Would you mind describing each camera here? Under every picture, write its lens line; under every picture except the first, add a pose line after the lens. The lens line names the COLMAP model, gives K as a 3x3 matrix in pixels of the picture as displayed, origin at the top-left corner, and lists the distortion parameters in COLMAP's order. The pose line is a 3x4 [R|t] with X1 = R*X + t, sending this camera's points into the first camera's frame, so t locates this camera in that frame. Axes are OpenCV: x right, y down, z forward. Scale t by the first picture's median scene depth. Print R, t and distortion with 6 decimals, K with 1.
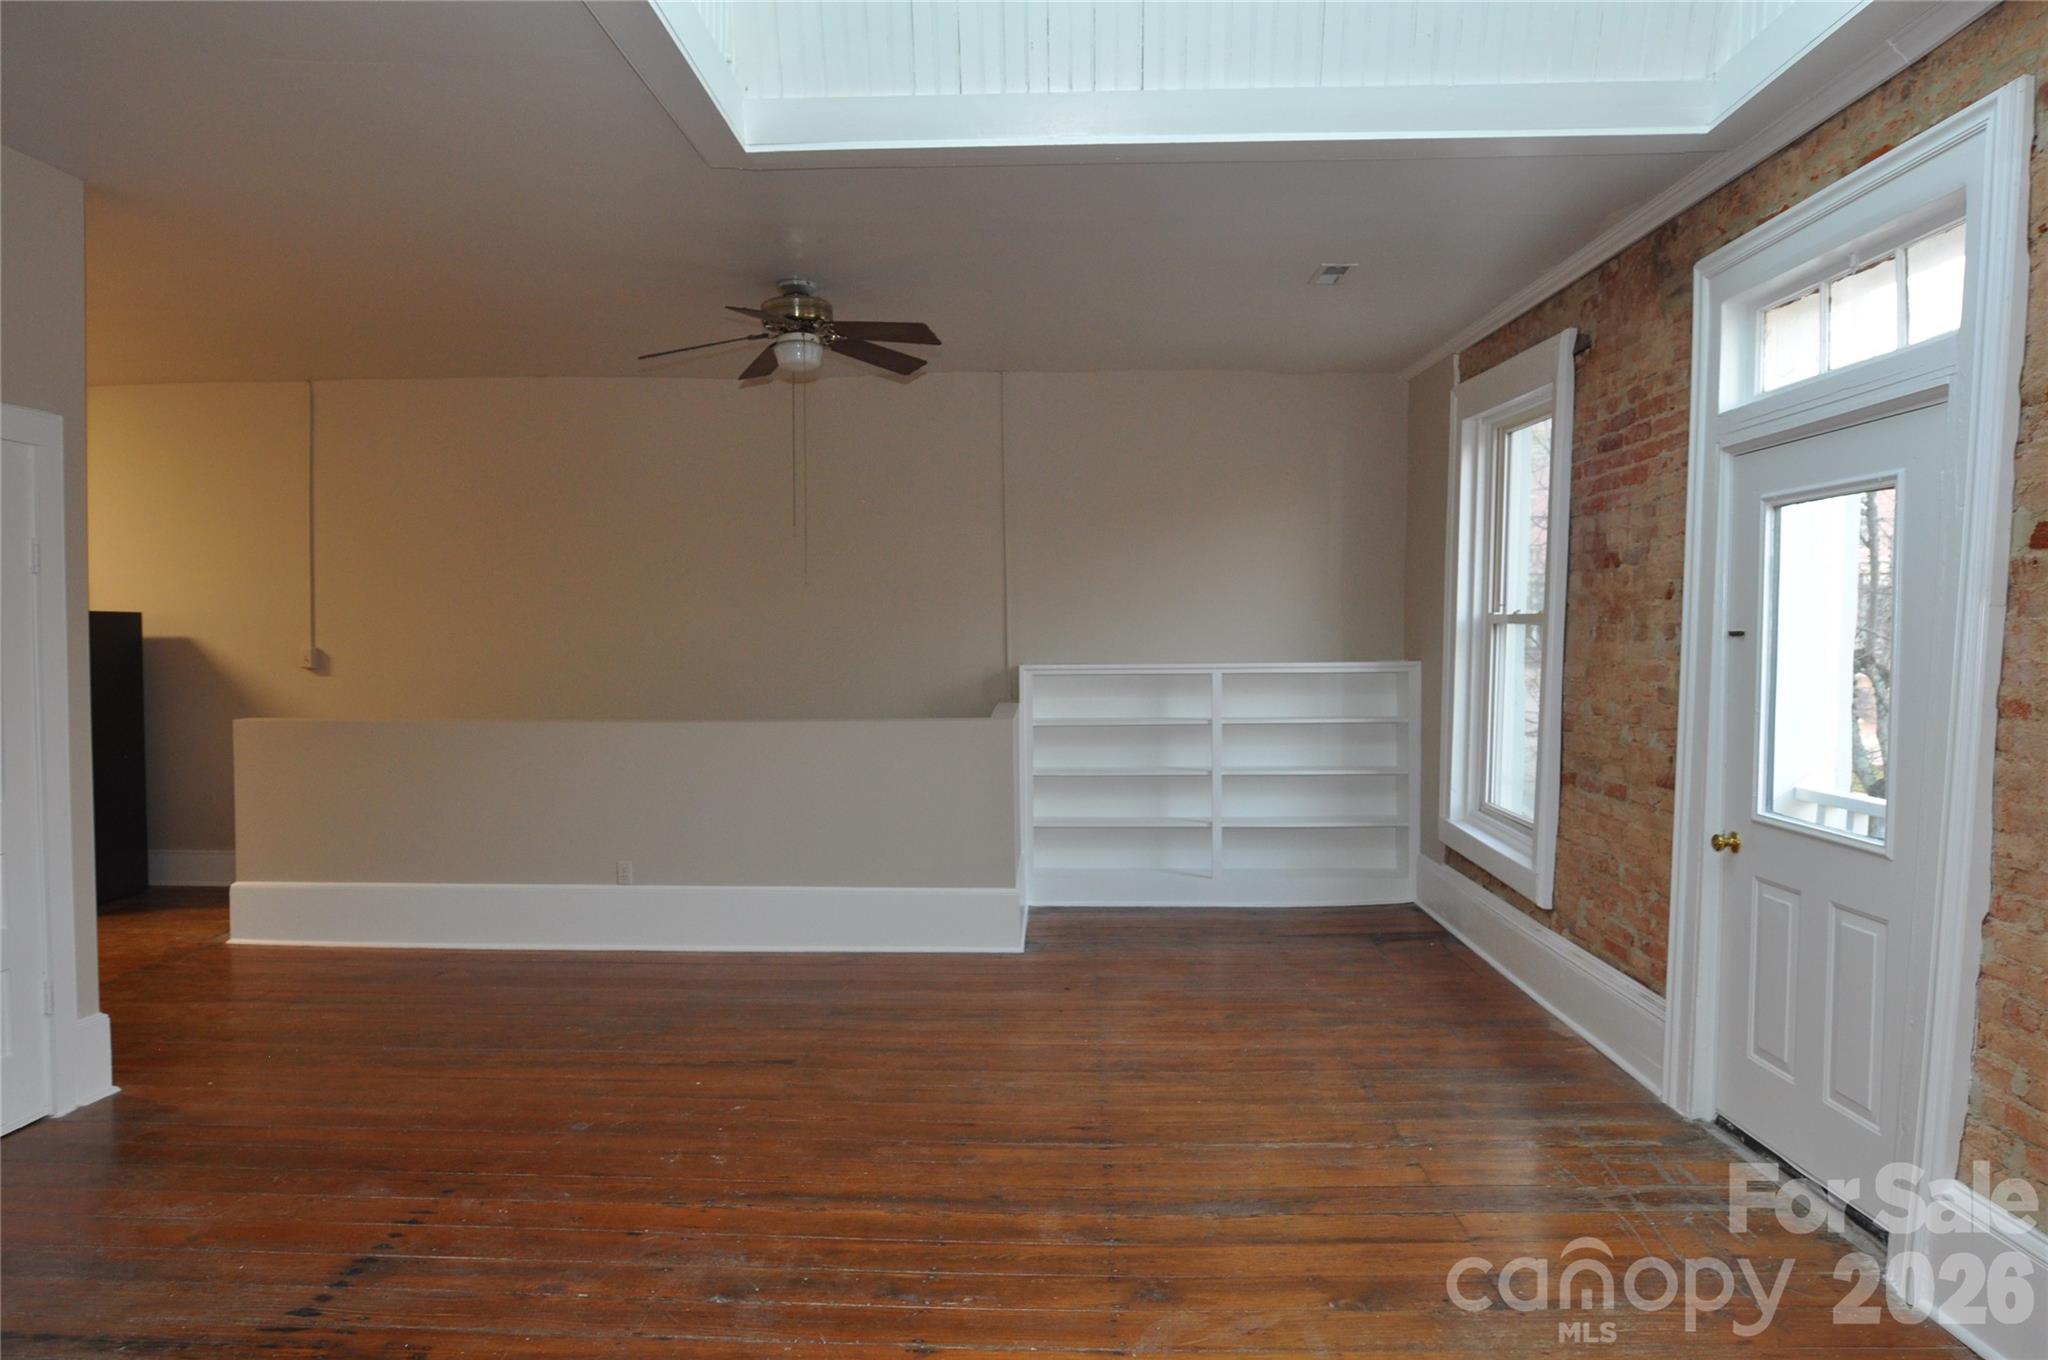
lens RADIAL K [[1239.2, 0, 1030.3], [0, 1239.2, 690.5], [0, 0, 1]] dist [-0.012841, -0.002594]
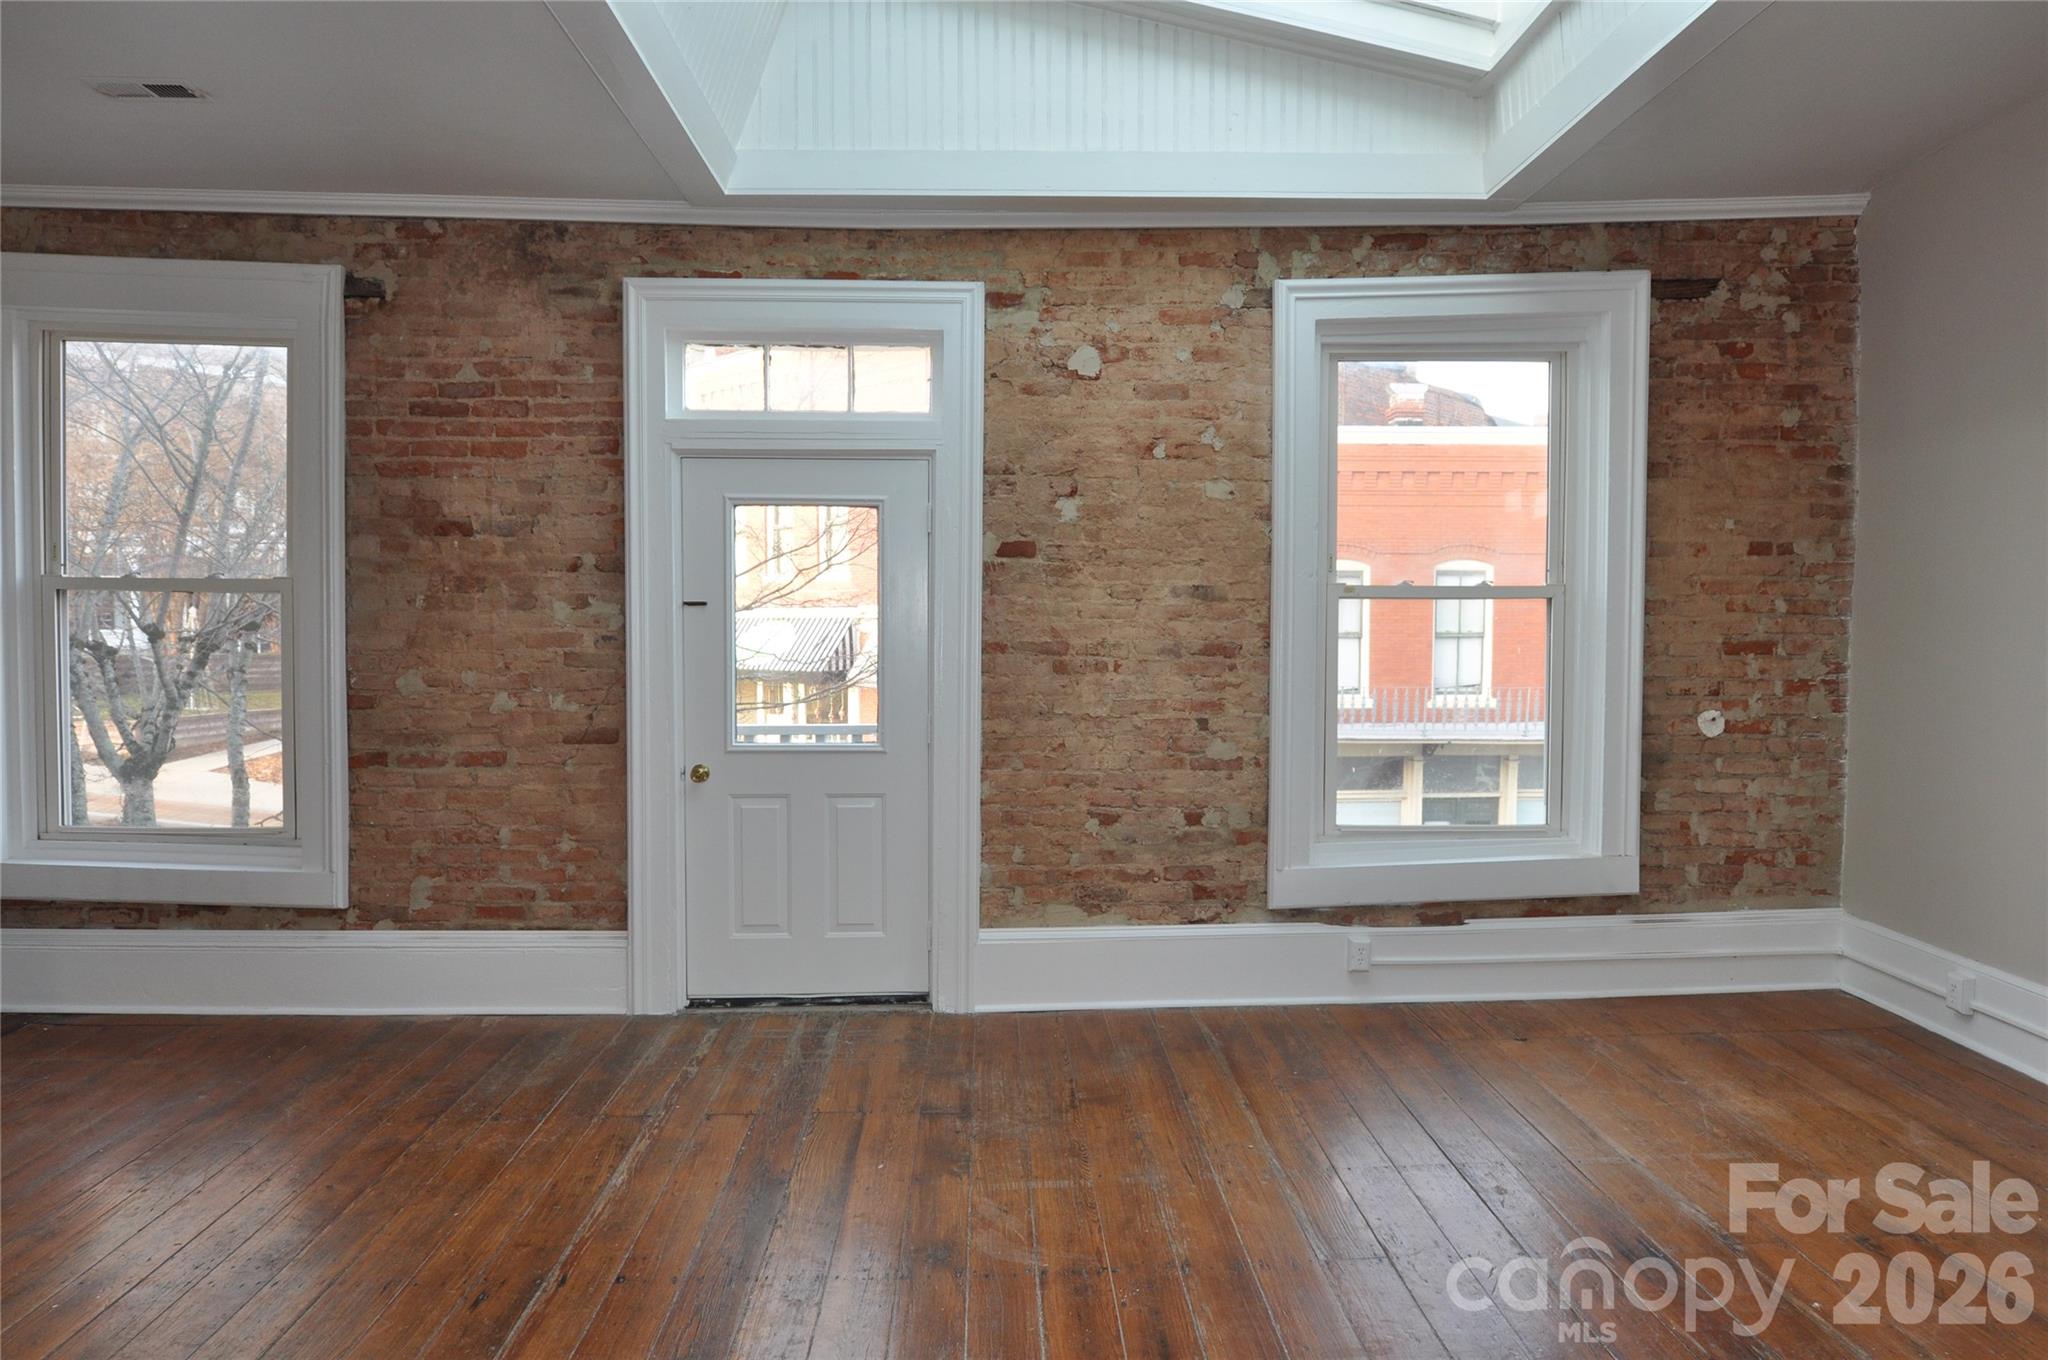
lens RADIAL K [[1239.2, 0, 1022.6], [0, 1239.2, 688.0], [0, 0, 1]] dist [-0.012841, -0.002594]
pose [[-0.065357, -0.054127, 0.996393, -0.757754], [0.041620, 0.997511, 0.056918, -0.020869], [-0.996994, 0.045190, -0.062942, 0.839591]]
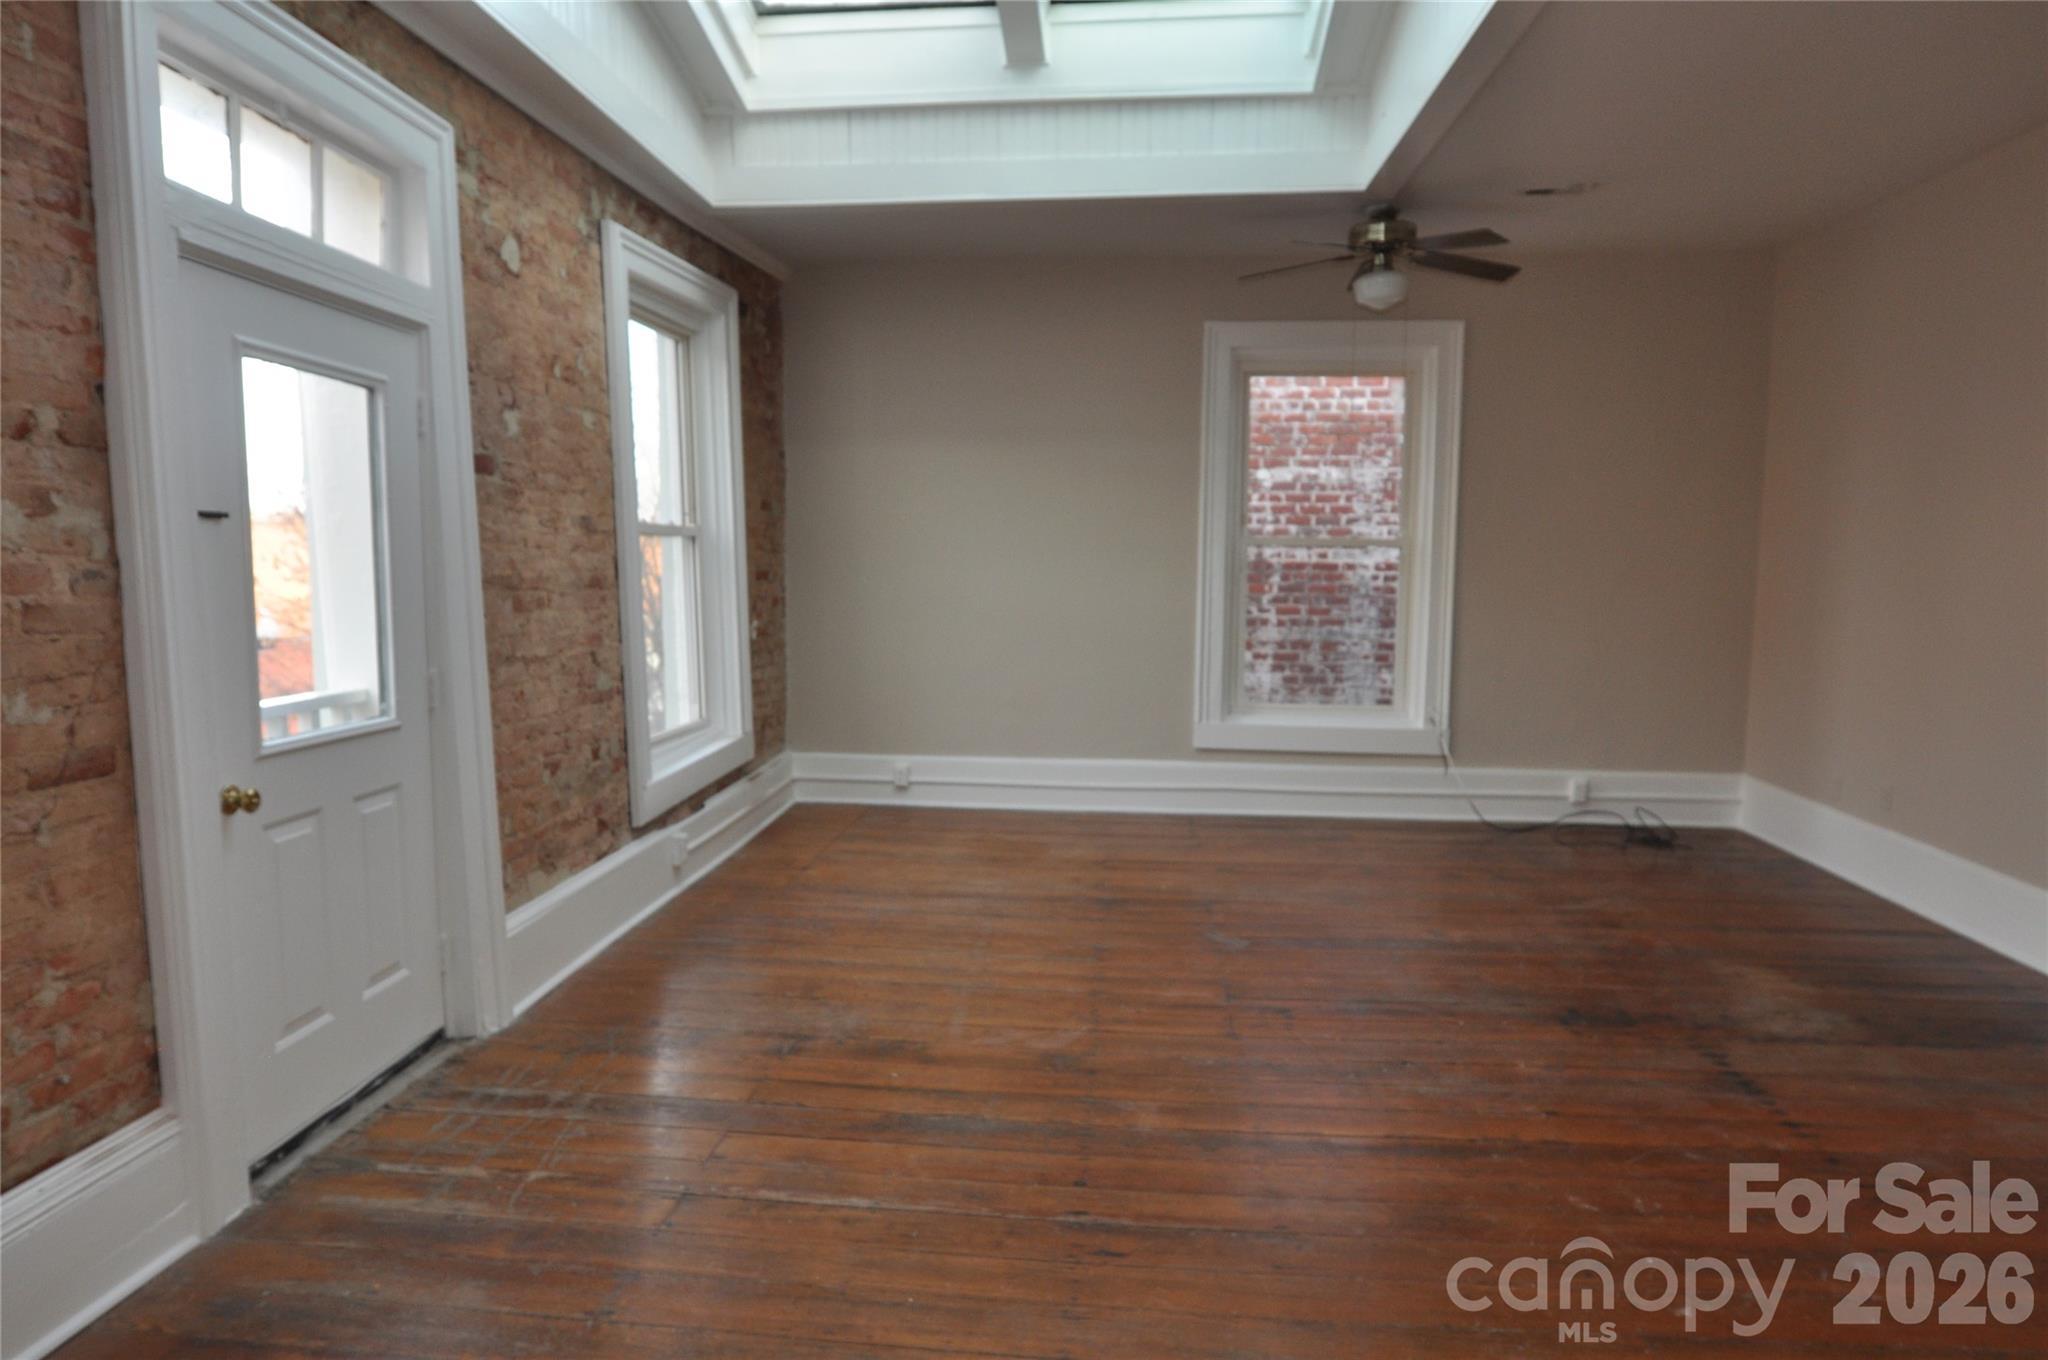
lens RADIAL K [[1239.2, 0, 1022.9], [0, 1239.2, 682.6], [0, 0, 1]] dist [-0.012841, -0.002594]
pose [[-0.998571, -0.009268, 0.052626, 0.065625], [-0.001974, 0.990570, 0.136991, -0.053855], [-0.053400, 0.136691, -0.989173, 1.890038]]
